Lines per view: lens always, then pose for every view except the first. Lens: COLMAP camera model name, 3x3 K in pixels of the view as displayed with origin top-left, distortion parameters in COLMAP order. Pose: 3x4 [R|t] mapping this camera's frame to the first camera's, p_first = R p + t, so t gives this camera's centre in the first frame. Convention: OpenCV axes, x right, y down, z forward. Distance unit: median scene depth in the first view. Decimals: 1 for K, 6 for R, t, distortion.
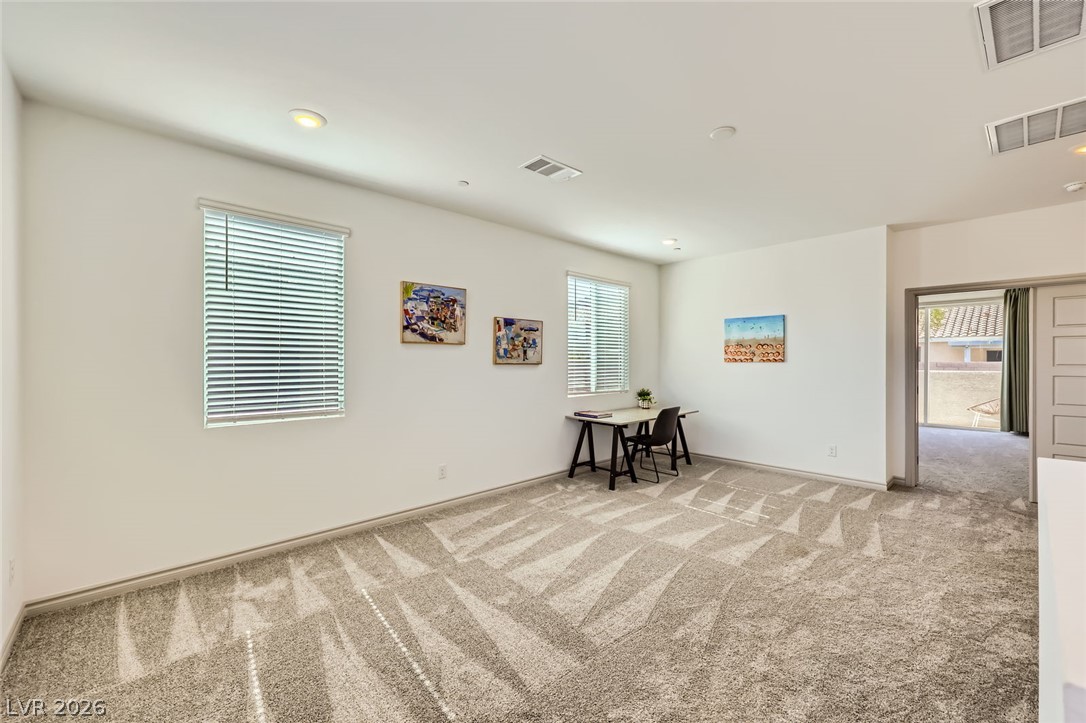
lens RADIAL K [[440.2, 0, 542.1], [0, 440.2, 362.8], [0, 0, 1]] dist [0.008785, -0.000070]
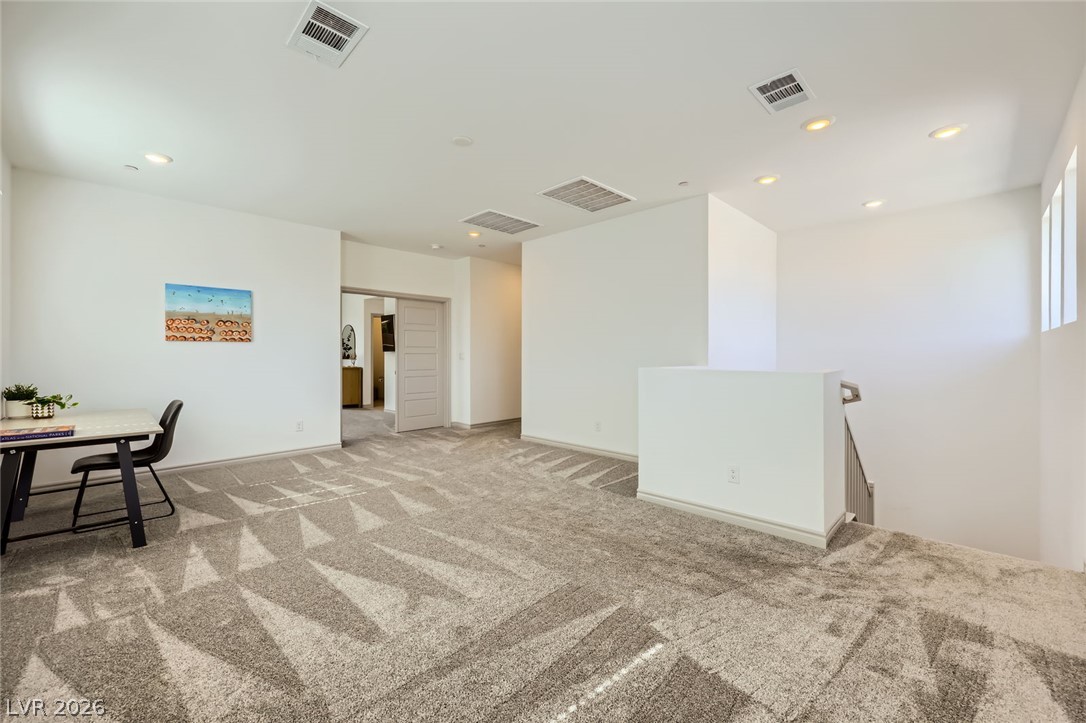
lens RADIAL K [[440.2, 0, 541.8], [0, 440.2, 360.2], [0, 0, 1]] dist [0.008785, -0.000070]
pose [[-0.034843, -0.013119, 0.999307, -0.474220], [0.004767, 0.999900, 0.013293, 0.032550], [-0.999381, 0.005227, -0.034777, 0.495290]]
